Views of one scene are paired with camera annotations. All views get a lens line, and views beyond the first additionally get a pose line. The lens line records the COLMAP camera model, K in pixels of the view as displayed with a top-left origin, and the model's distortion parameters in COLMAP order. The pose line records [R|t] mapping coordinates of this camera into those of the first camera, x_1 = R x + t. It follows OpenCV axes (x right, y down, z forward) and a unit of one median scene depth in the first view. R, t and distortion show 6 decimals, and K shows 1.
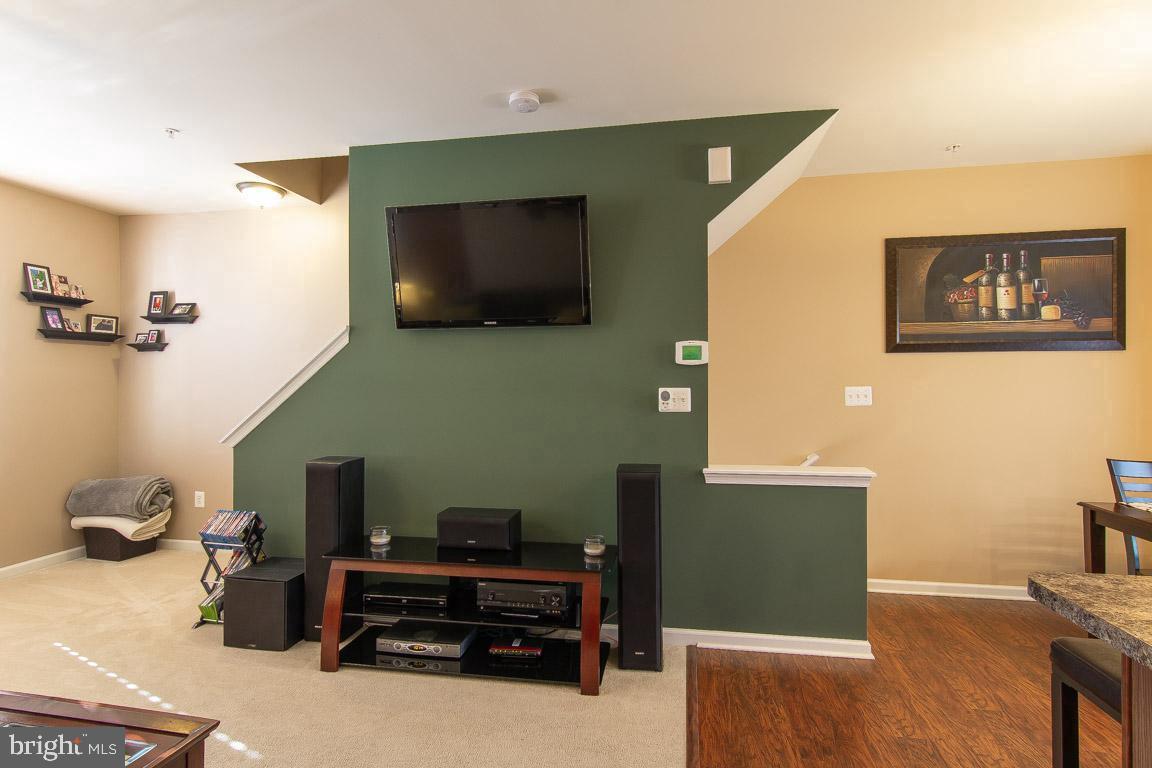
lens RADIAL K [[597.8, 0, 576.0], [0, 597.8, 384.0], [0, 0, 1]] dist [-0.002709, -0.000177]
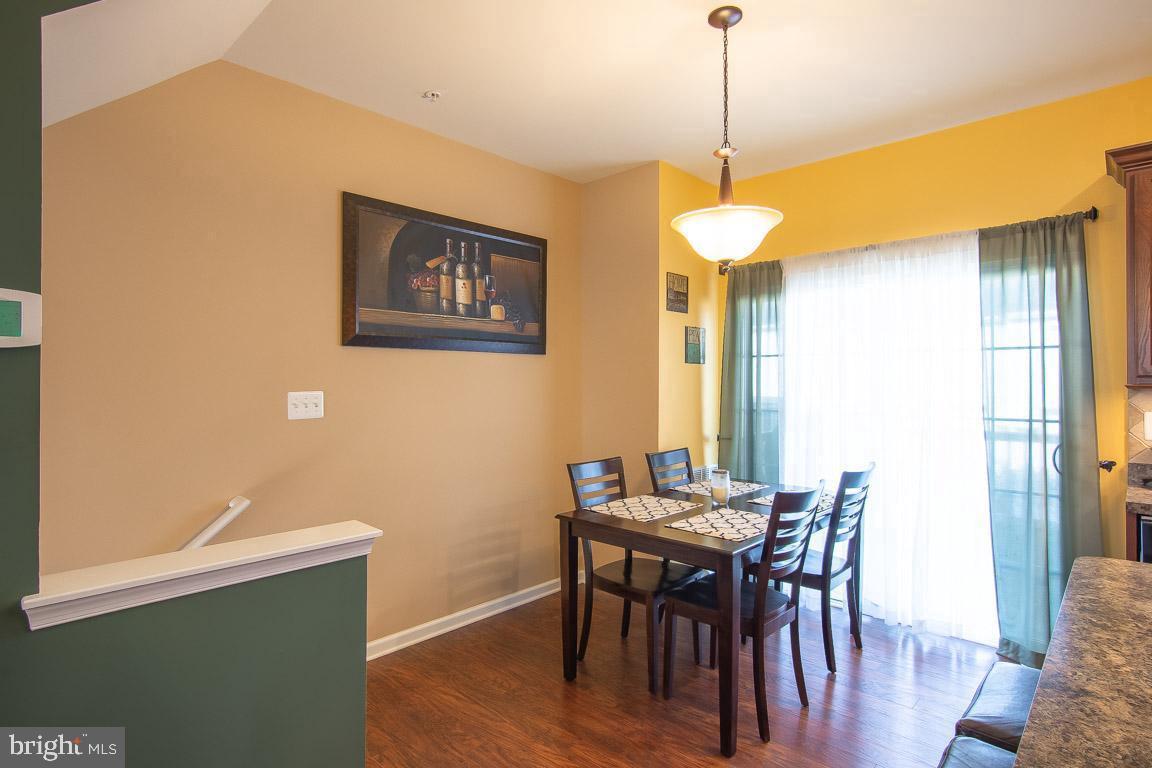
lens RADIAL K [[591.8, 0, 573.0], [0, 591.8, 378.5], [0, 0, 1]] dist [-0.000268, -0.000945]
pose [[0.544039, 0.006675, 0.839033, 0.061911], [-0.002941, 0.999977, -0.006049, -0.008097], [-0.839054, 0.000823, 0.544047, 0.374955]]
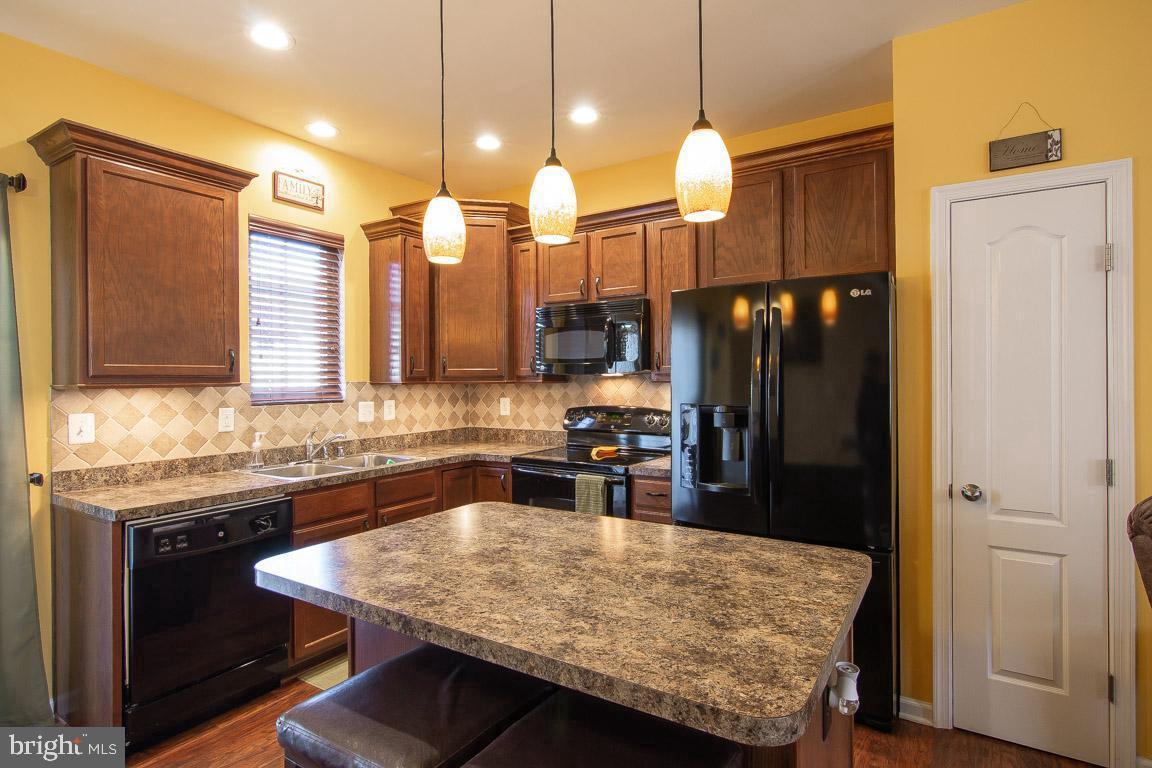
lens RADIAL K [[595.7, 0, 576.0], [0, 595.7, 377.1], [0, 0, 1]] dist [-0.000448, -0.001044]
pose [[-0.924321, 0.009553, 0.381497, 0.255650], [0.008592, 0.999954, -0.004224, -0.008047], [-0.381520, -0.000627, -0.924360, 0.581013]]
